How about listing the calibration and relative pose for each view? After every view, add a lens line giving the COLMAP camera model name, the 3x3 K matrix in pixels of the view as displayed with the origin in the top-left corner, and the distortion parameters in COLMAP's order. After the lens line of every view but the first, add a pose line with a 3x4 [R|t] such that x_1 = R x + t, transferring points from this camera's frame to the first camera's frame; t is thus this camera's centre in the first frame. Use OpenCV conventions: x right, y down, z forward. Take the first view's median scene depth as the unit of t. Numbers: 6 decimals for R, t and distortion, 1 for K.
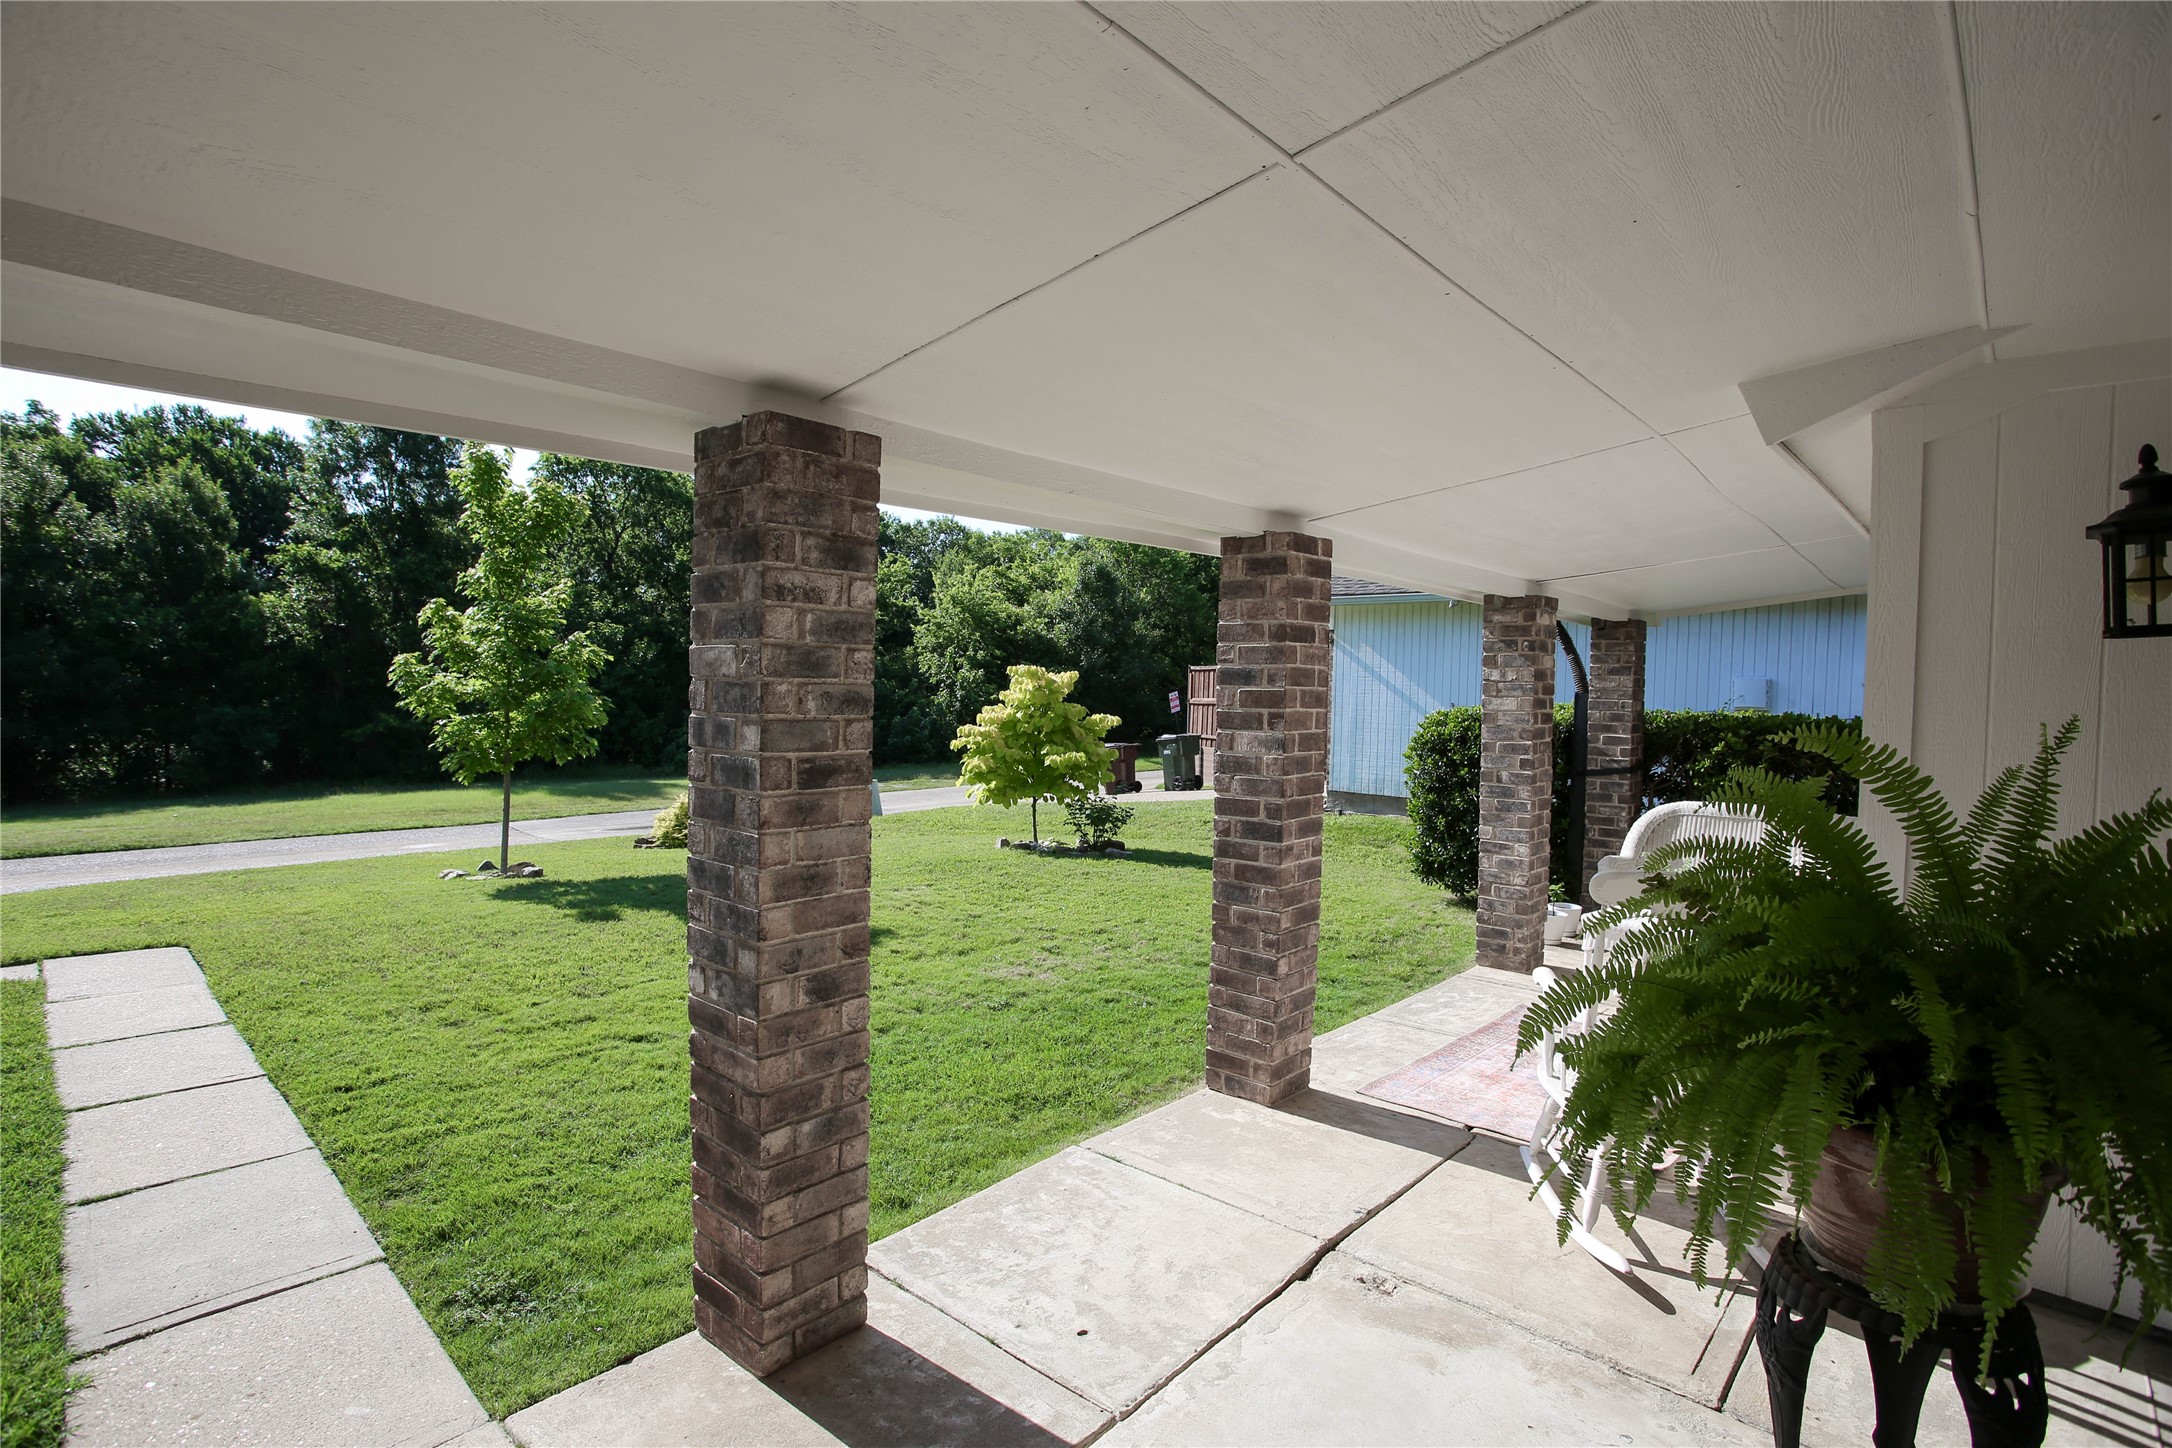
lens RADIAL K [[1053.9, 0, 1084.7], [0, 1053.9, 719.1], [0, 0, 1]] dist [-0.063639, 0.020987]
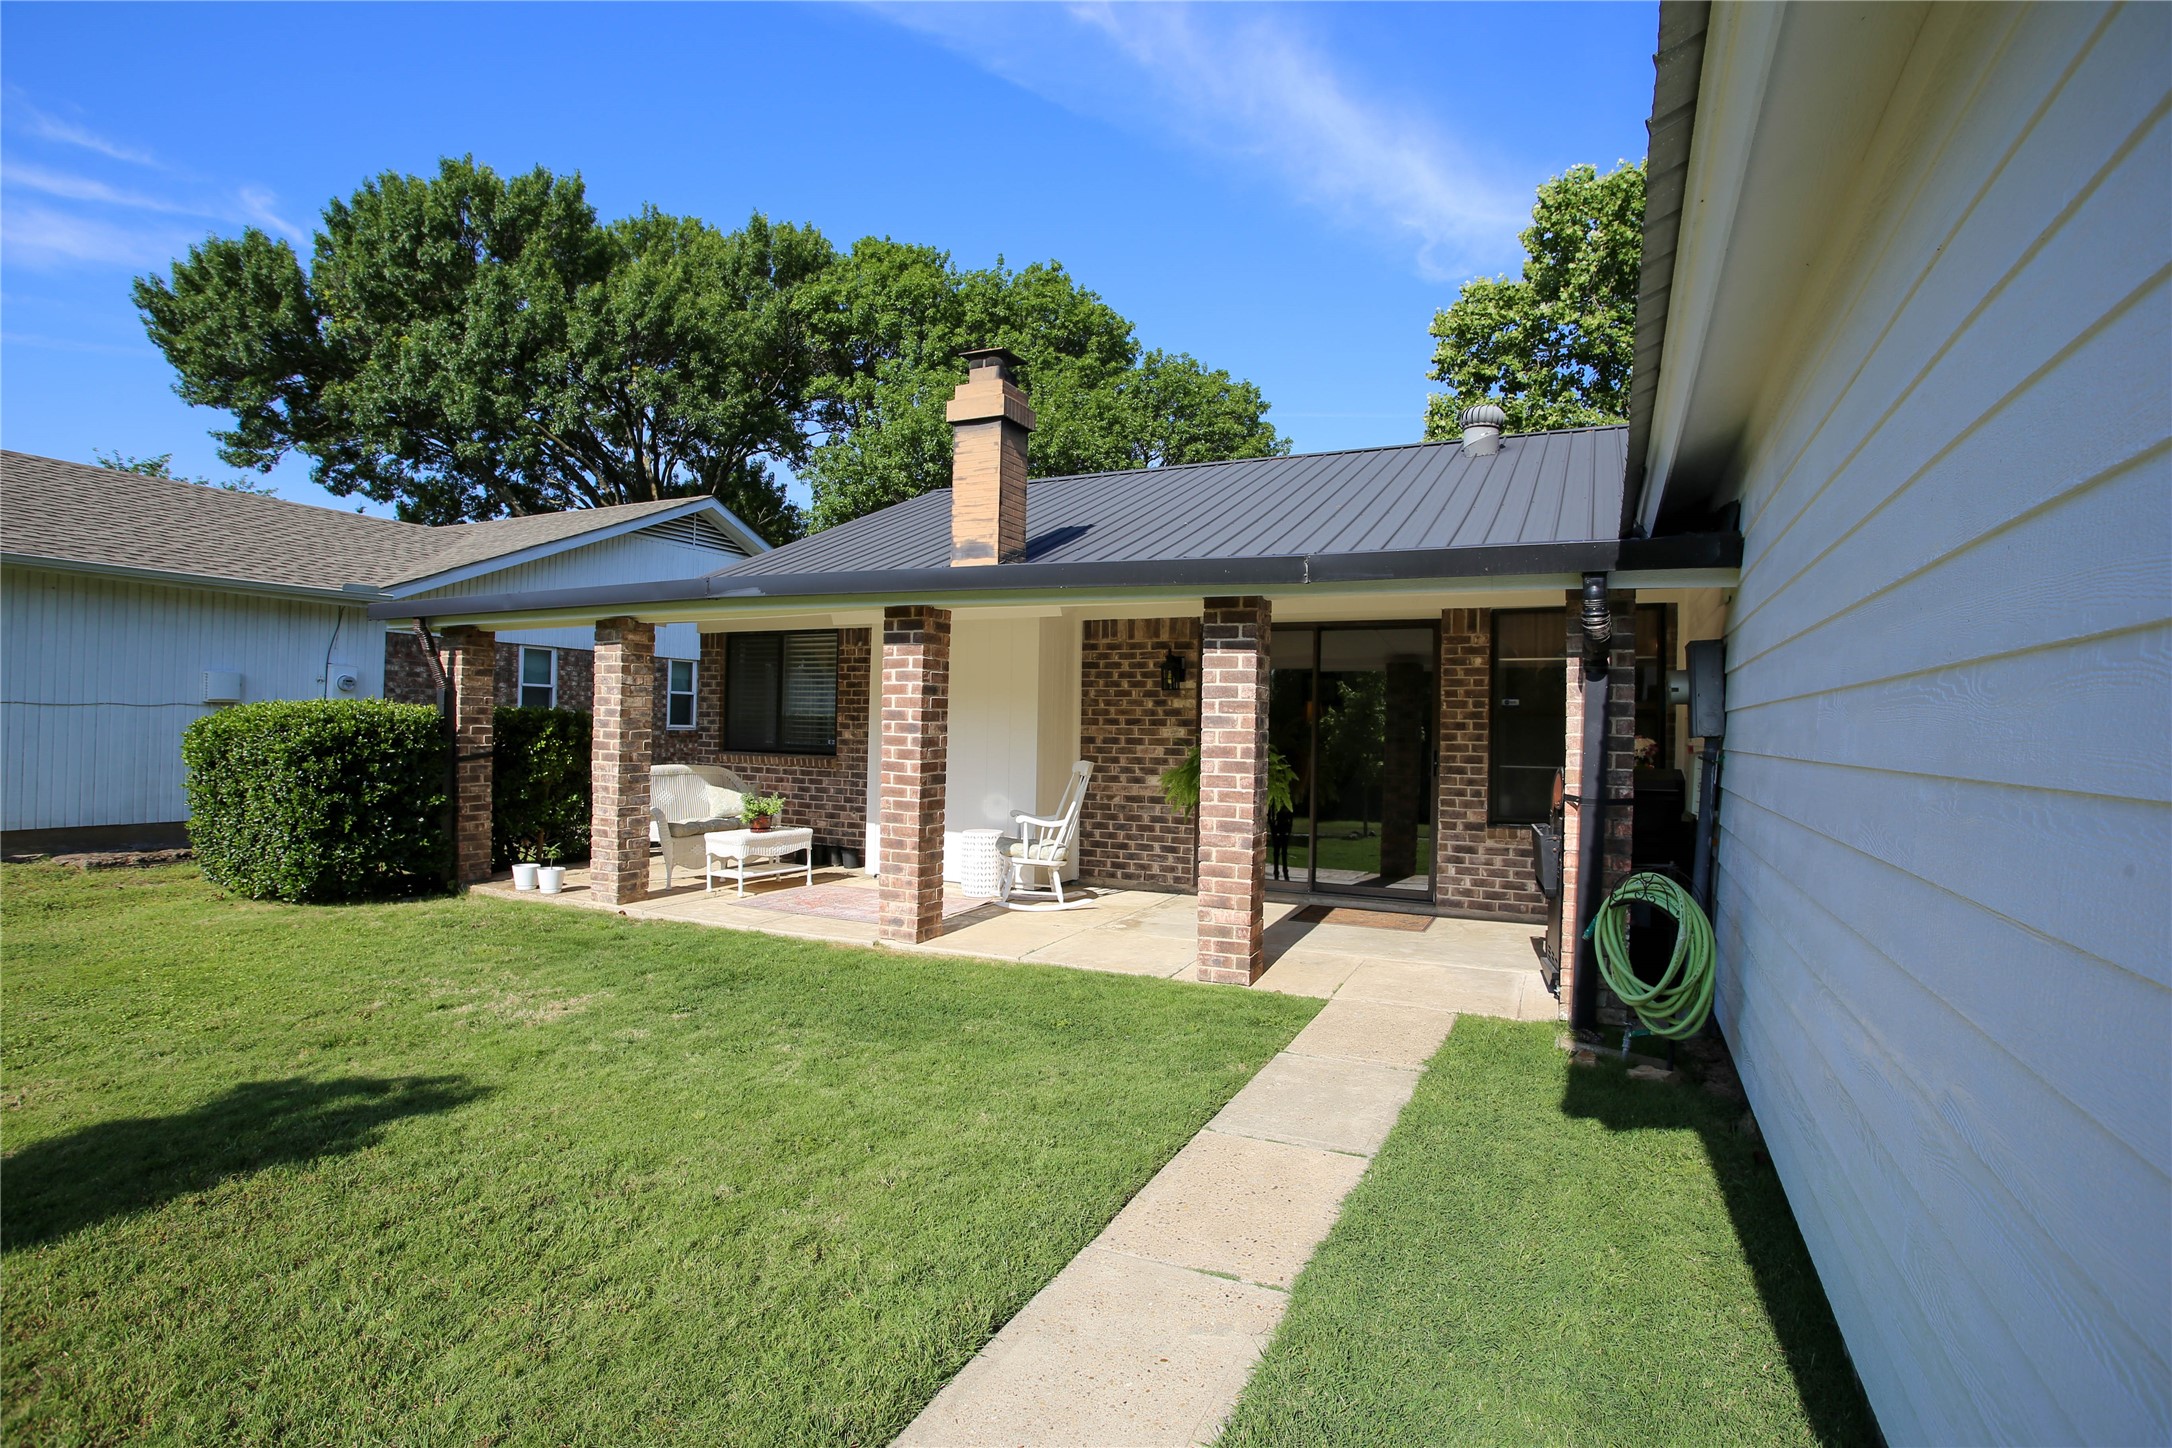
lens RADIAL K [[1053.9, 0, 1083.7], [0, 1053.9, 723.3], [0, 0, 1]] dist [-0.063639, 0.020987]
pose [[-0.281291, -0.023283, 0.959340, -0.814468], [0.002910, 0.999680, 0.025115, -0.015118], [-0.959618, 0.009856, -0.281133, 0.649967]]
